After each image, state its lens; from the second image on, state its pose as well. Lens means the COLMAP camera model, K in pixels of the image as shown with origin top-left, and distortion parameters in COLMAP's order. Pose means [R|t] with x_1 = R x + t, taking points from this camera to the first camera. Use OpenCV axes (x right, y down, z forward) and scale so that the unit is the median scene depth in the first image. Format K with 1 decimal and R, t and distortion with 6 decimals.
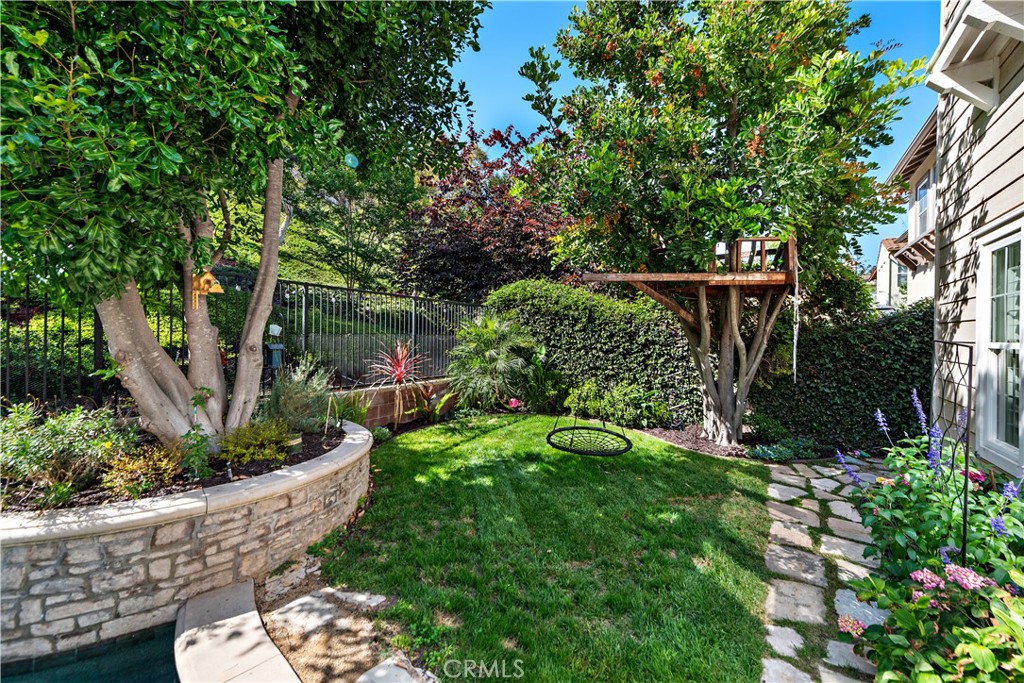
lens RADIAL K [[403.8, 0, 514.9], [0, 403.8, 334.9], [0, 0, 1]] dist [0.012277, -0.000822]
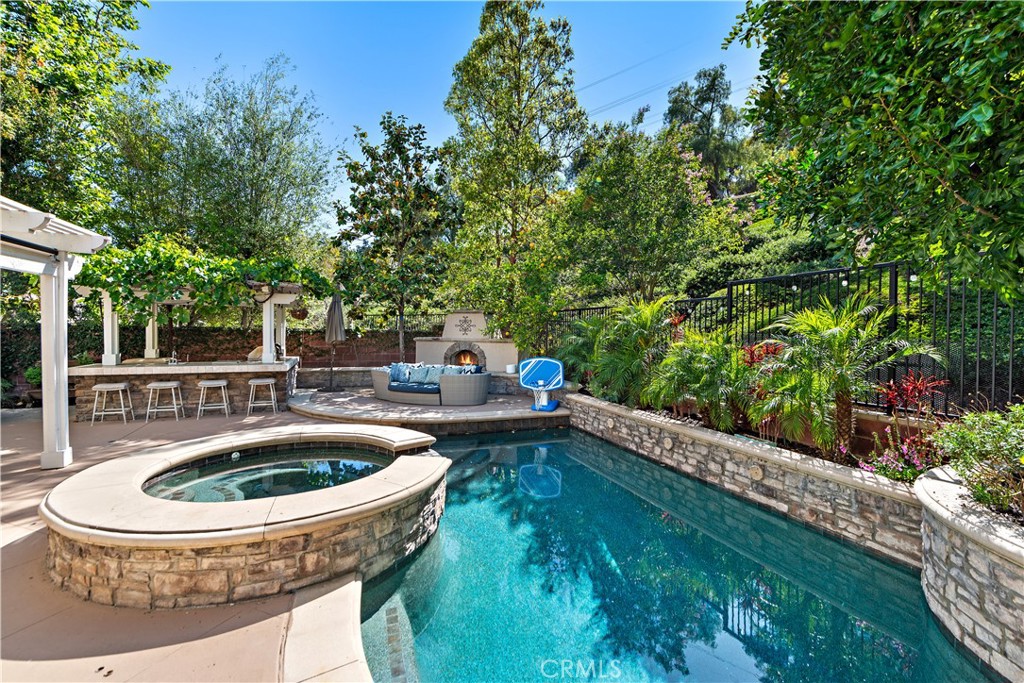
lens RADIAL K [[441.8, 0, 510.8], [0, 441.8, 343.8], [0, 0, 1]] dist [0.008024, -0.002747]
pose [[-0.584505, 0.006834, -0.811362, 0.174902], [-0.008281, 0.999862, 0.014387, 0.010332], [0.811348, 0.015128, -0.584367, 0.303166]]
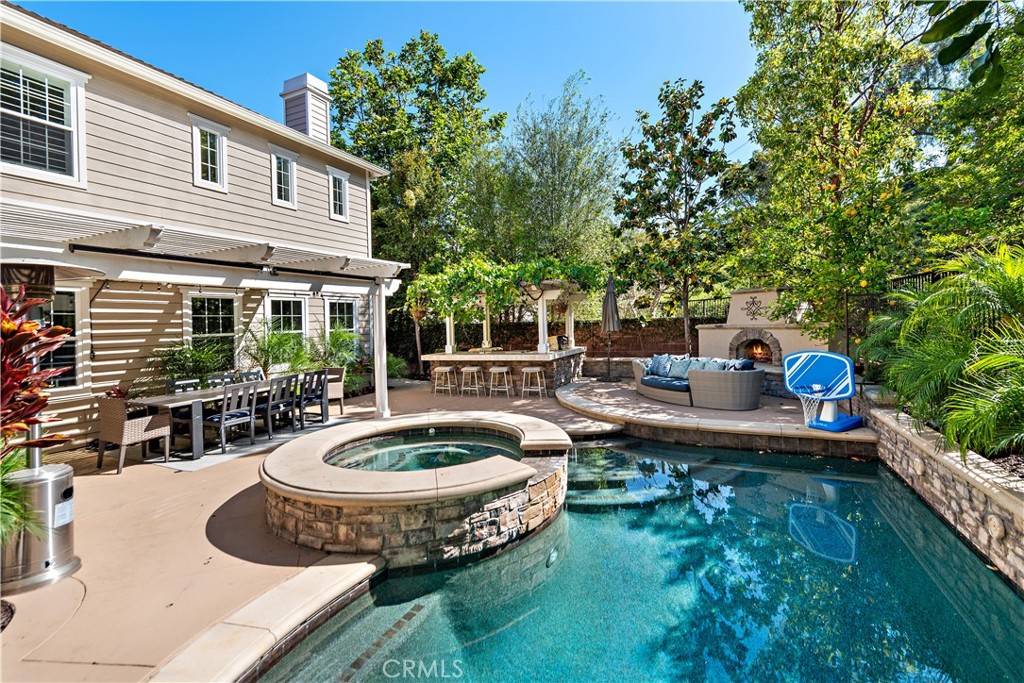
lens RADIAL K [[441.8, 0, 518.7], [0, 441.8, 336.9], [0, 0, 1]] dist [0.008024, -0.002747]
pose [[-0.989176, 0.028015, -0.144034, -0.249012], [0.025517, 0.999491, 0.019158, 0.007070], [0.144497, 0.015275, -0.989387, 0.428869]]
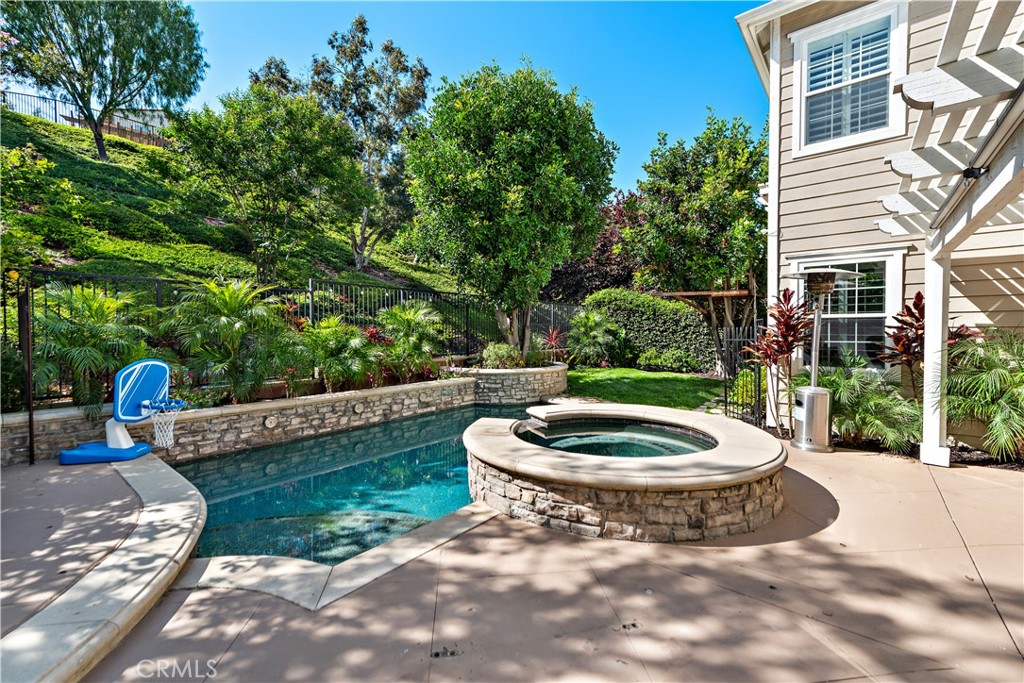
lens RADIAL K [[425.3, 0, 517.8], [0, 425.3, 336.0], [0, 0, 1]] dist [0.021455, -0.002488]
pose [[0.995160, -0.011796, -0.097560, -0.284648], [0.013652, 0.999738, 0.018383, 0.025774], [0.097318, -0.019626, 0.995060, -1.186650]]
